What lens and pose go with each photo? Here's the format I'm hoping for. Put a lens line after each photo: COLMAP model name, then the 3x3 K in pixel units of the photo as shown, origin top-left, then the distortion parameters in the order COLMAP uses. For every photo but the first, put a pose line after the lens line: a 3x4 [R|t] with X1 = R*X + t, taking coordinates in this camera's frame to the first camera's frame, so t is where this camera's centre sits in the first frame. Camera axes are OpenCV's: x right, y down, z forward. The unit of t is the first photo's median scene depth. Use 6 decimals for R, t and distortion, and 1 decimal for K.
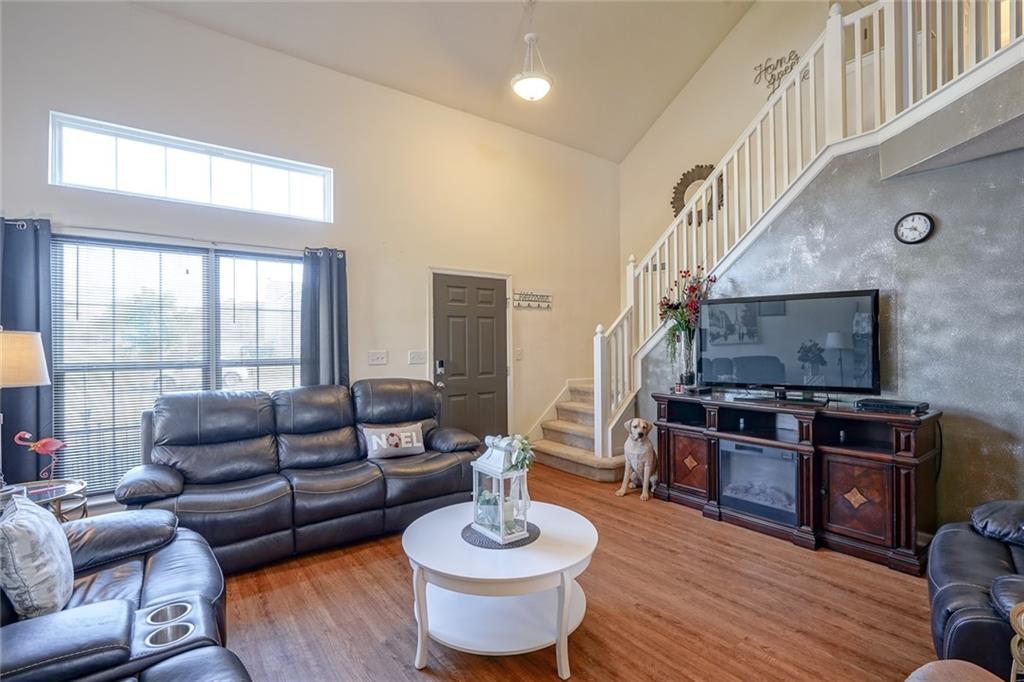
lens RADIAL K [[468.5, 0, 514.4], [0, 468.5, 340.3], [0, 0, 1]] dist [-0.004880, 0.000523]
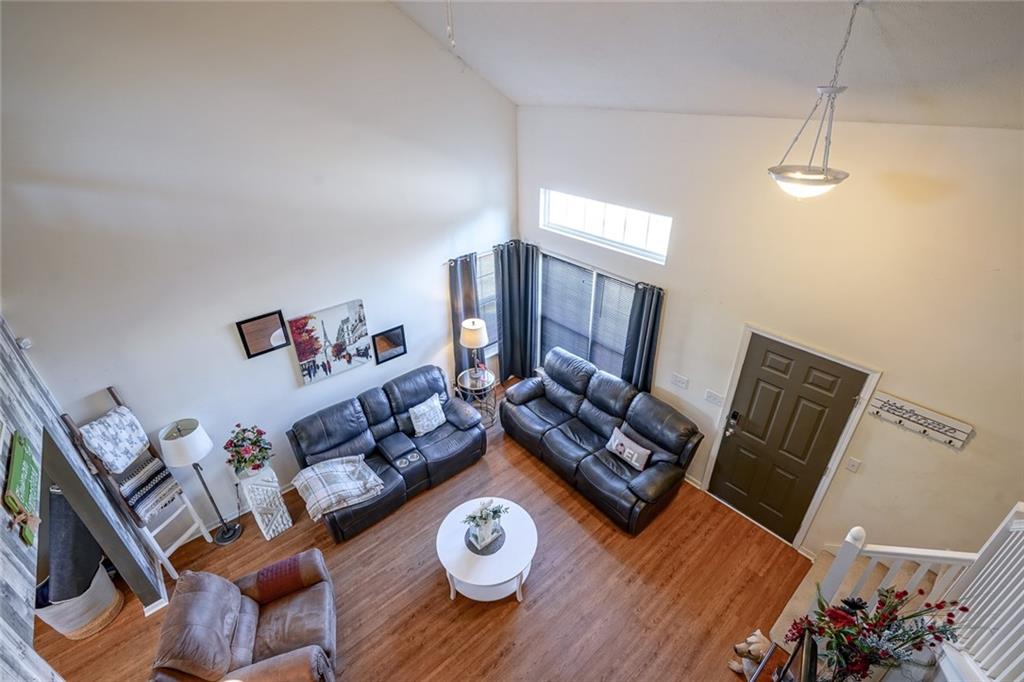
lens RADIAL K [[468.5, 0, 512.9], [0, 468.5, 342.0], [0, 0, 1]] dist [-0.004880, 0.000523]
pose [[0.073061, 0.511681, -0.856063, 0.651601], [0.011336, 0.857876, 0.513732, -0.678052], [0.997263, -0.047238, 0.056877, 0.561377]]
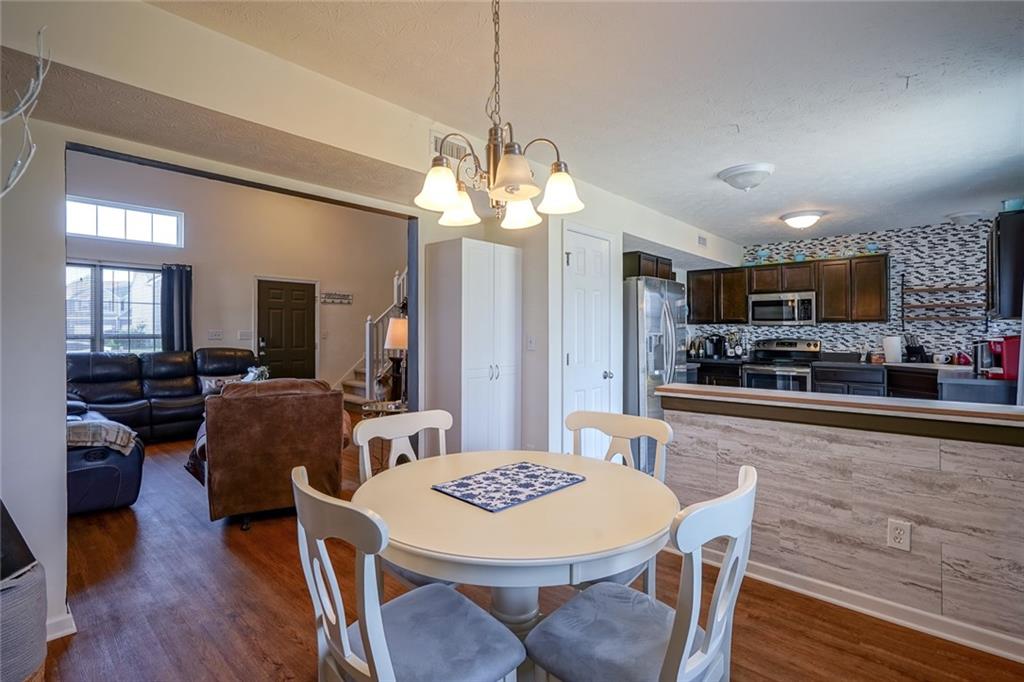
lens RADIAL K [[483.4, 0, 502.7], [0, 483.4, 331.7], [0, 0, 1]] dist [-0.003349, 0.000119]
pose [[0.986533, 0.010681, 0.163215, 0.409132], [-0.011359, 0.999930, 0.003223, 0.012023], [-0.163169, -0.005033, 0.986585, -0.774143]]
